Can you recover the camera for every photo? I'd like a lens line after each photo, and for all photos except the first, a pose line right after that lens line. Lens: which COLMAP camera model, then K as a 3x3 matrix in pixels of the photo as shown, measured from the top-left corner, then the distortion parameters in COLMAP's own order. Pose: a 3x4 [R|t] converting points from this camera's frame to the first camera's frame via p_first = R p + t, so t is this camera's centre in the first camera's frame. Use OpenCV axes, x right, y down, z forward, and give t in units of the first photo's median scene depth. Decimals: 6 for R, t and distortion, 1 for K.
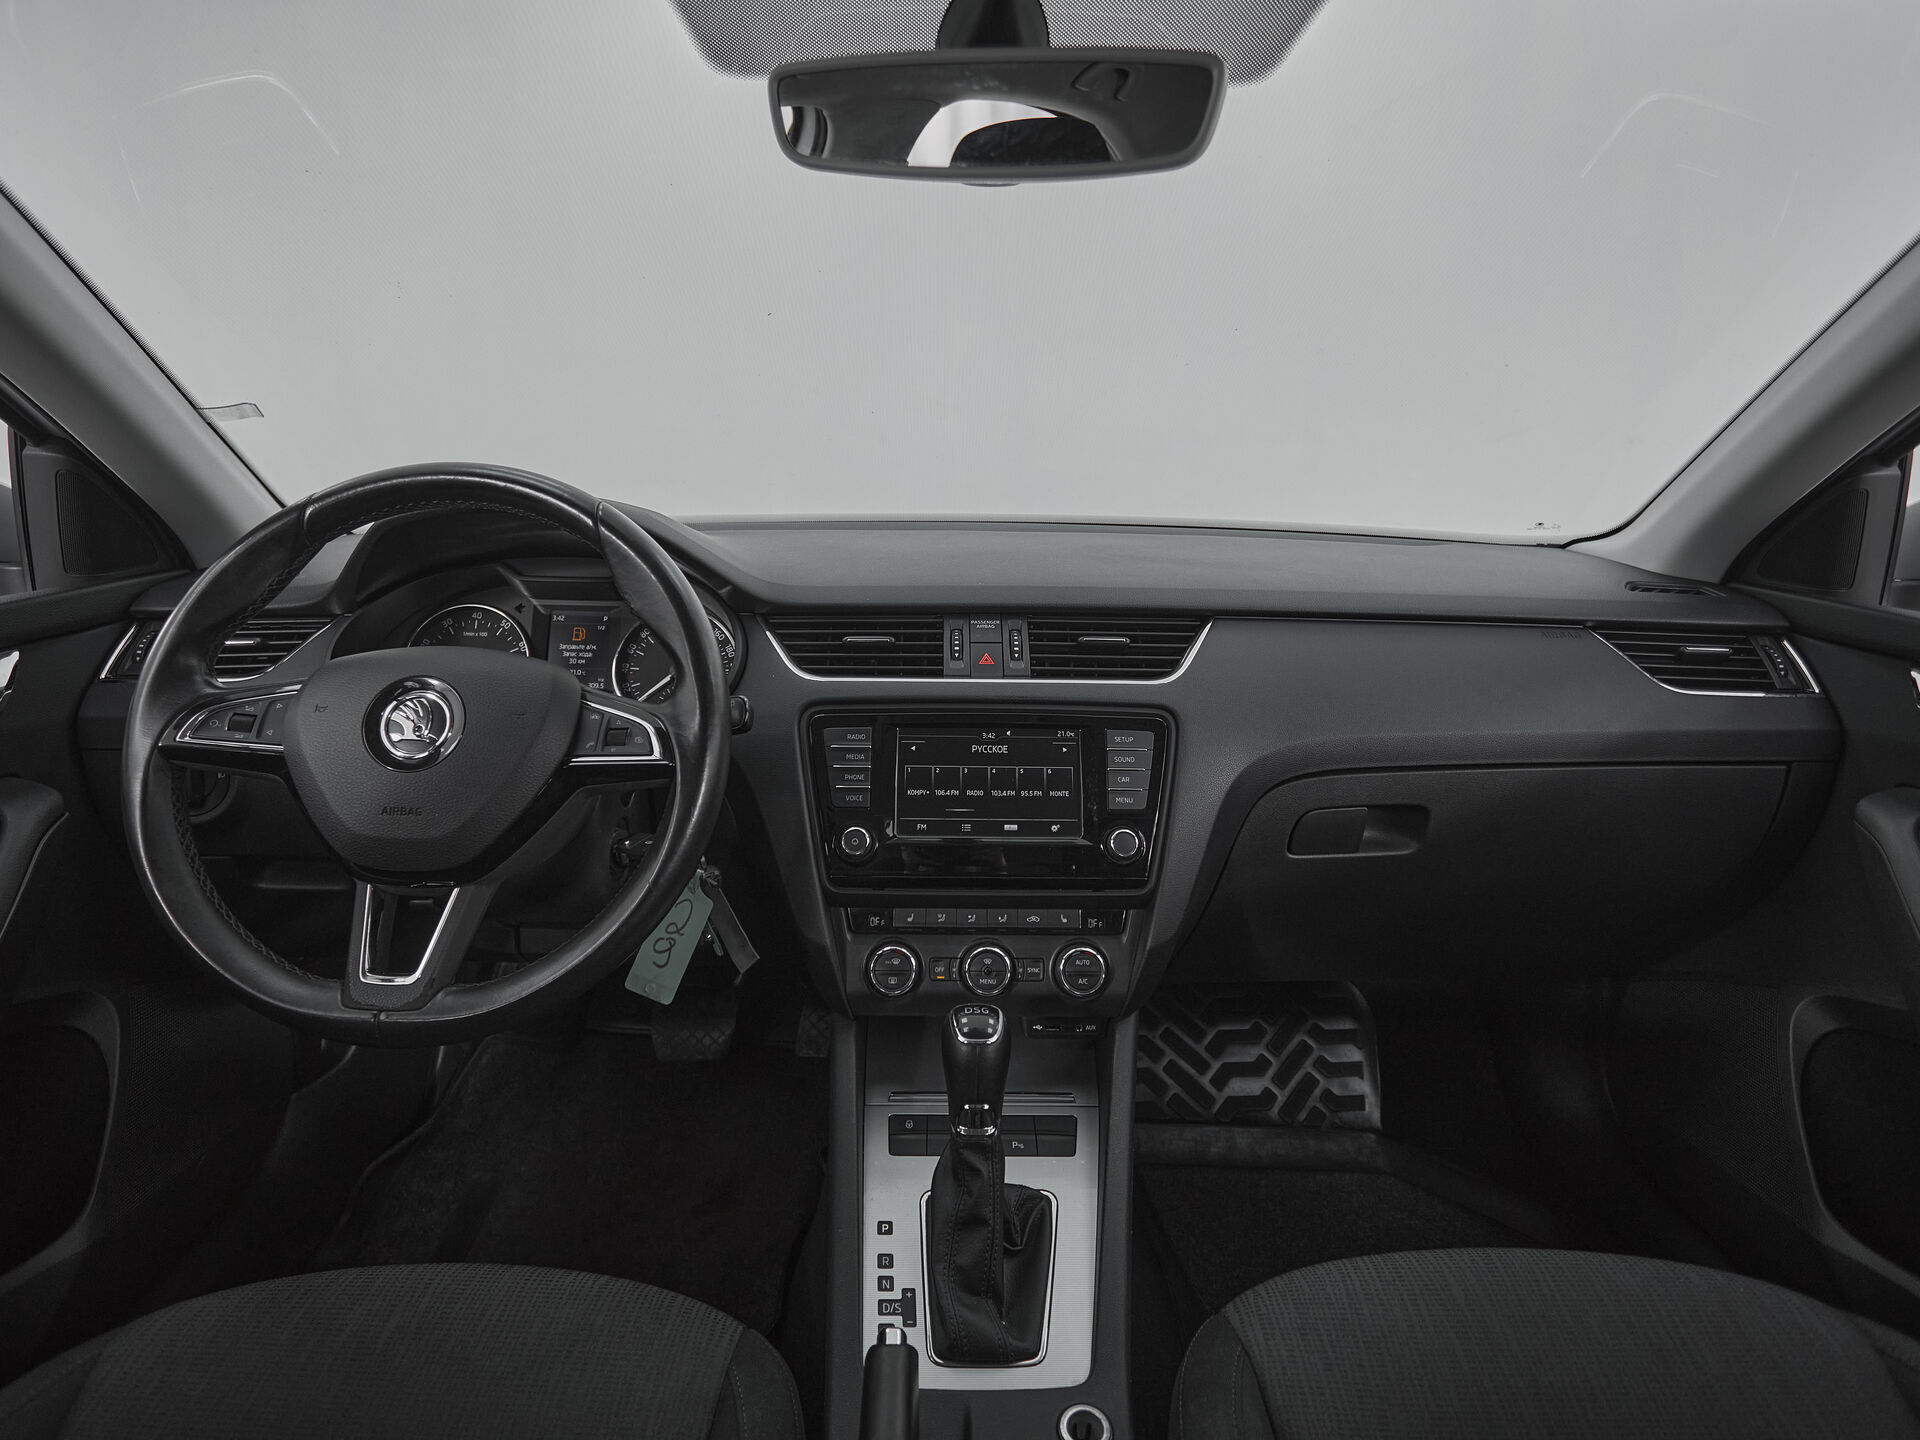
lens RADIAL K [[1024.7, 0, 939.5], [0, 1024.7, 713.0], [0, 0, 1]] dist [-0.001365, -0.000617]
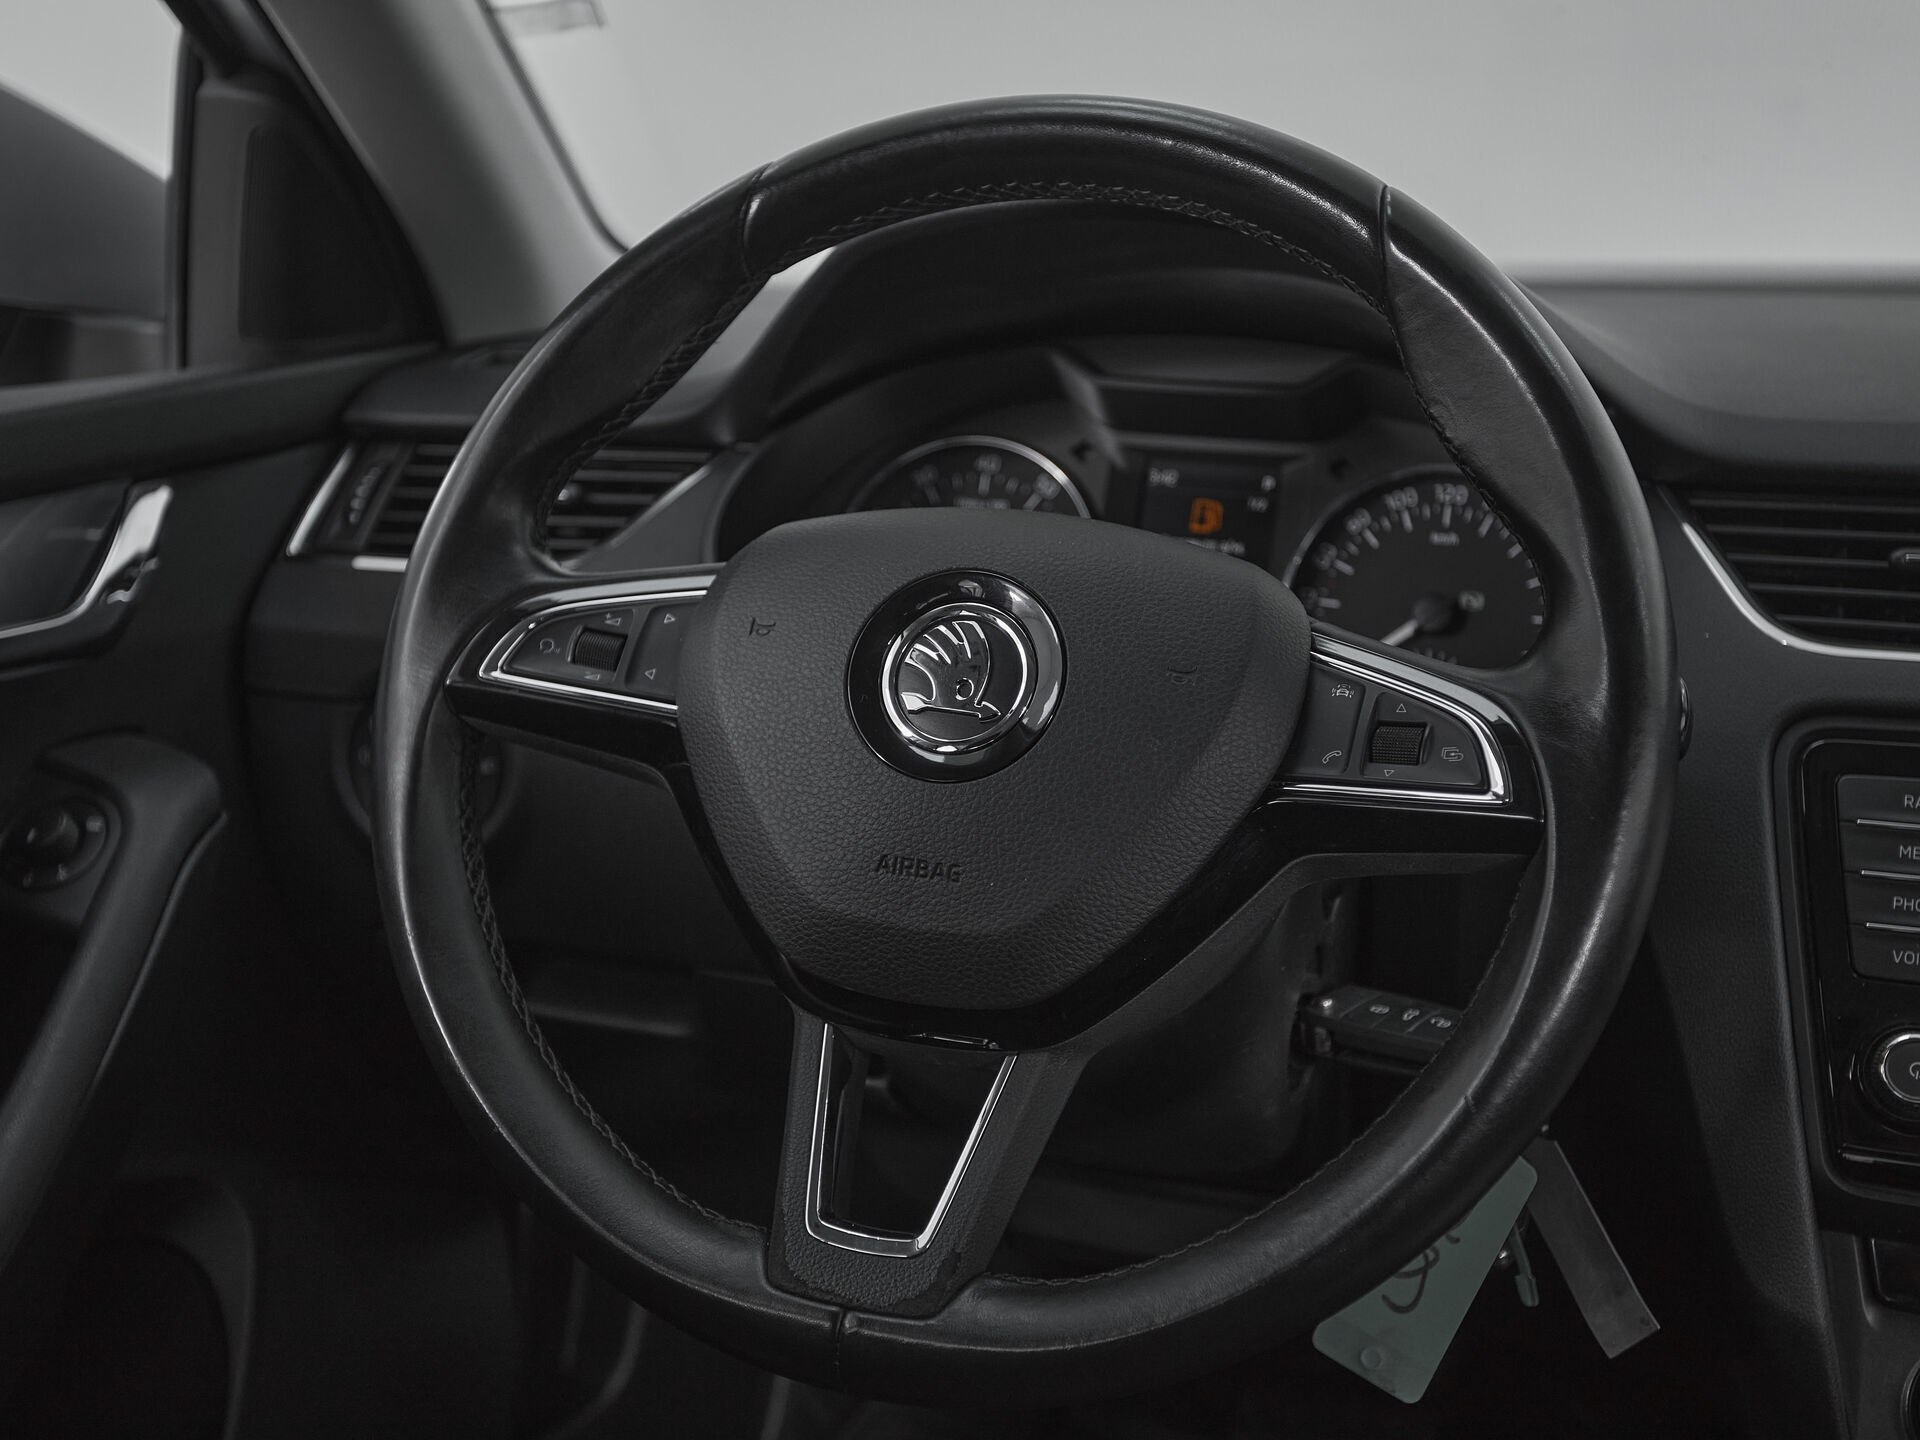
lens RADIAL K [[2359.6, 0, 951.8], [0, 2359.6, 737.8], [0, 0, 1]] dist [0.013855, 0.083193]
pose [[0.942294, 0.078917, -0.325352, -0.139185], [-0.083355, 0.996520, 0.000297, 0.028982], [0.324243, 0.026840, 0.945593, 0.025042]]
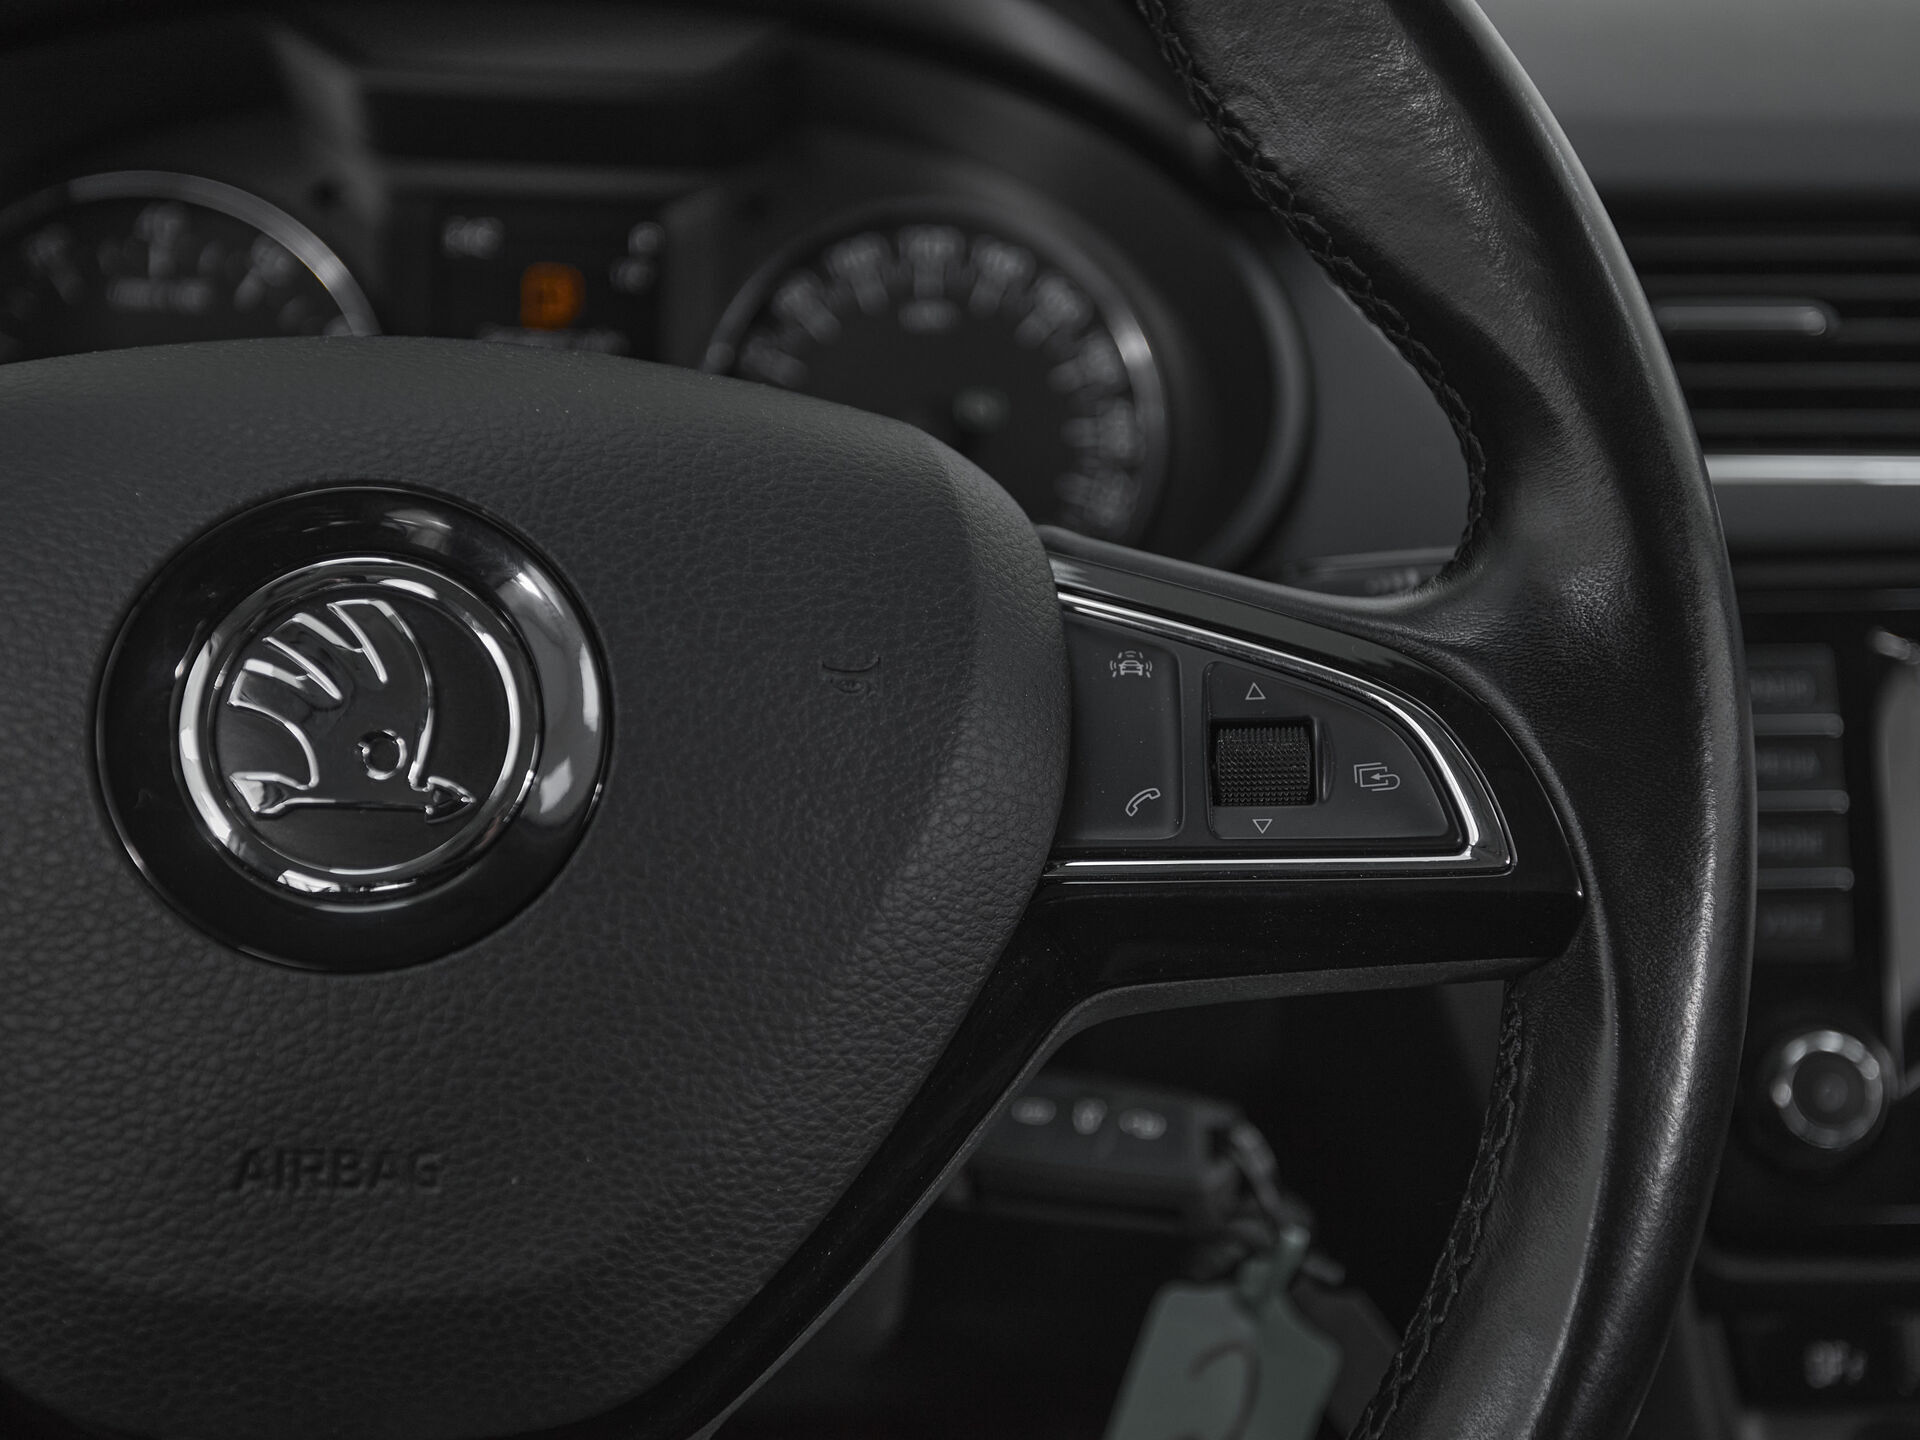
lens RADIAL K [[2353.7, 0, 1016.8], [0, 2353.7, 732.4], [0, 0, 1]] dist [0.033463, 0.045545]
pose [[0.995797, -0.014023, 0.090513, -0.331350], [0.005231, 0.995305, 0.096650, -0.025341], [-0.091443, -0.095770, 0.991194, 0.410637]]
